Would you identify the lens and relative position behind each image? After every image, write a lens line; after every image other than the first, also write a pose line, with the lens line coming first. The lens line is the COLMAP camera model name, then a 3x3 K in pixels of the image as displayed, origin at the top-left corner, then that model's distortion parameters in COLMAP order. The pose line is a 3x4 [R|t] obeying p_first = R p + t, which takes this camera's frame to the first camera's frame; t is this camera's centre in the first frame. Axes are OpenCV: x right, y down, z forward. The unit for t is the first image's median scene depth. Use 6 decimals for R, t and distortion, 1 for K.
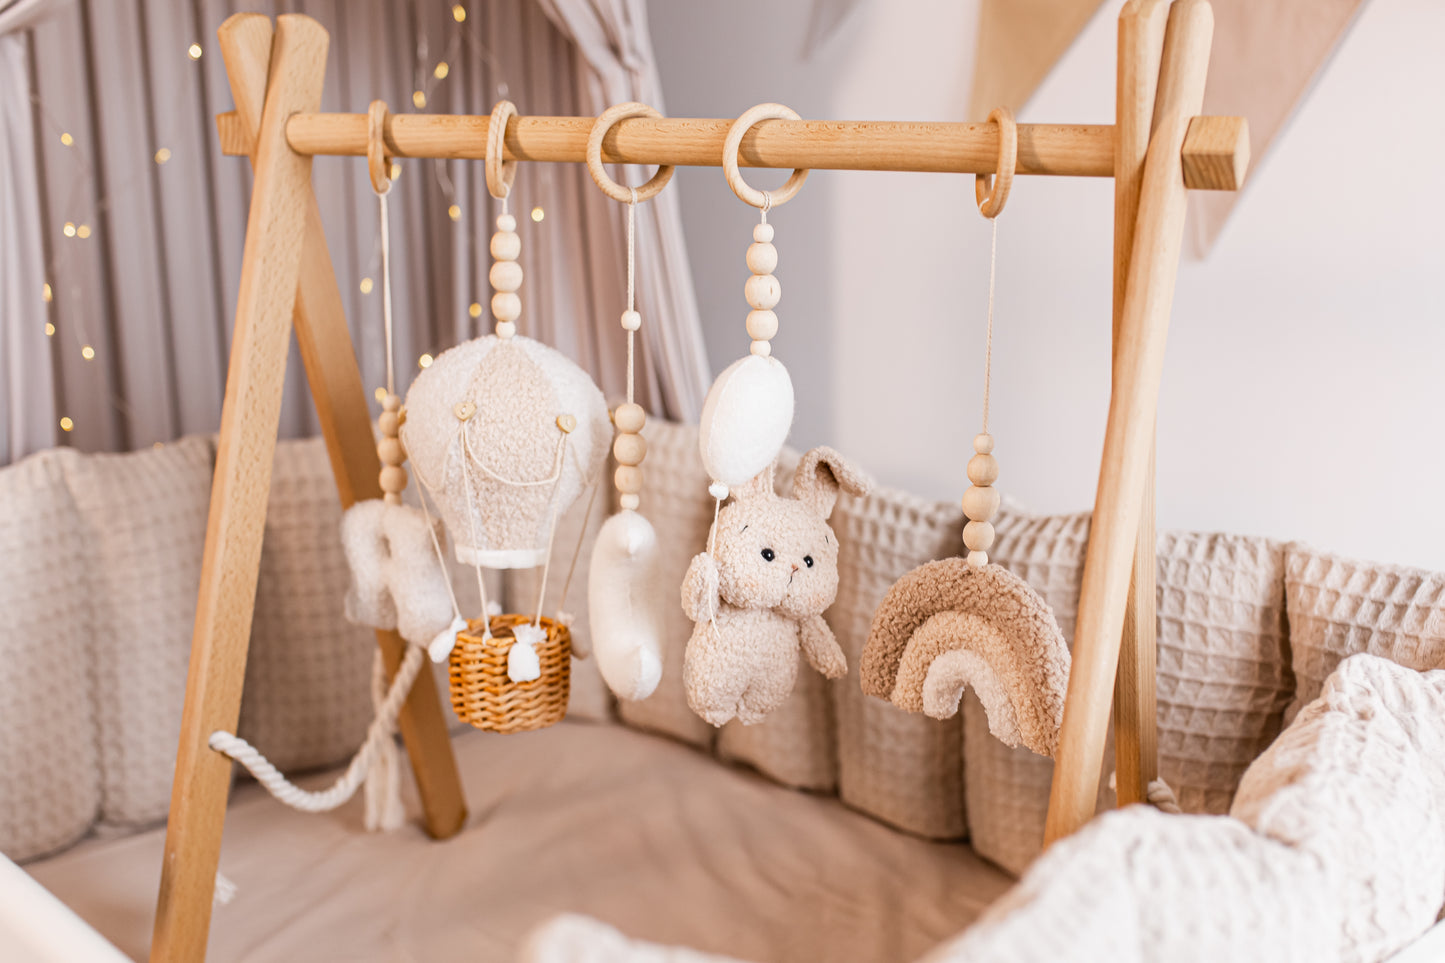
lens RADIAL K [[1568.1, 0, 752.0], [0, 1568.1, 507.3], [0, 0, 1]] dist [-0.017139, 0.000000]
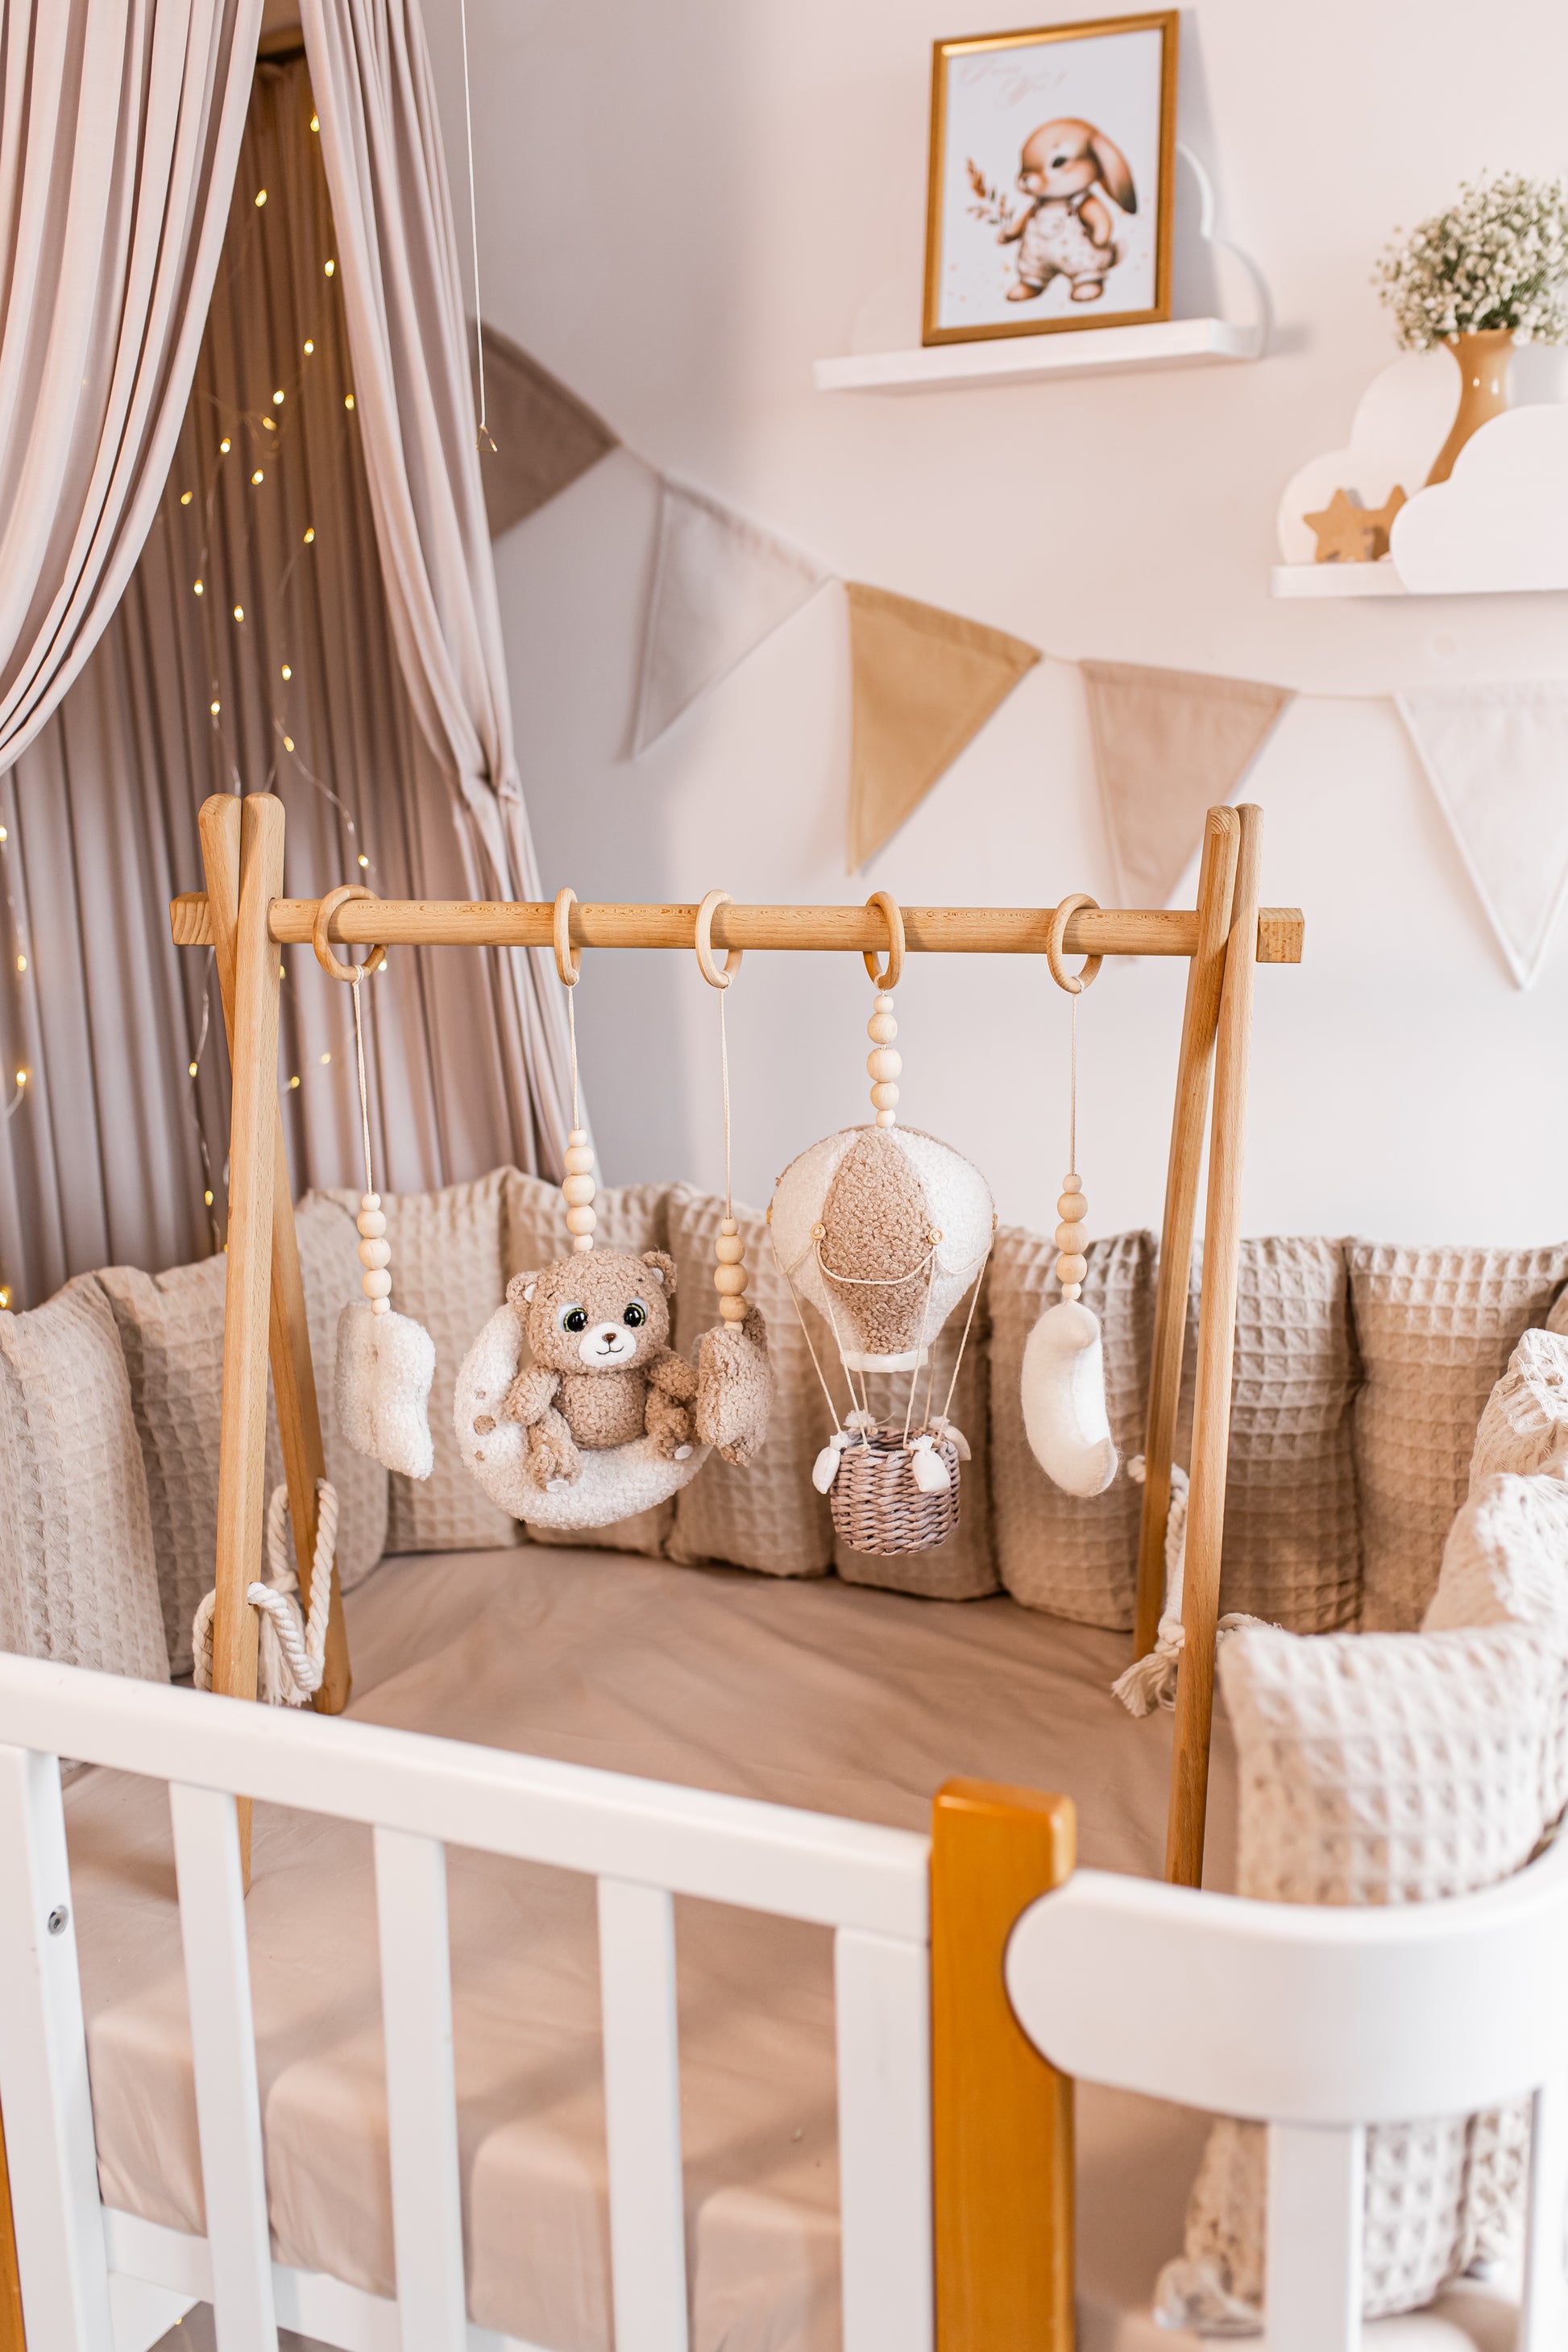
lens RADIAL K [[2382.2, 0, 786.1], [0, 2382.2, 1187.6], [0, 0, 1]] dist [-0.012172, 0.000000]
pose [[0.933209, -0.119714, 0.338807, -0.534636], [0.123768, 0.992264, 0.009700, -0.071840], [-0.337347, 0.032881, 0.940806, -0.367445]]
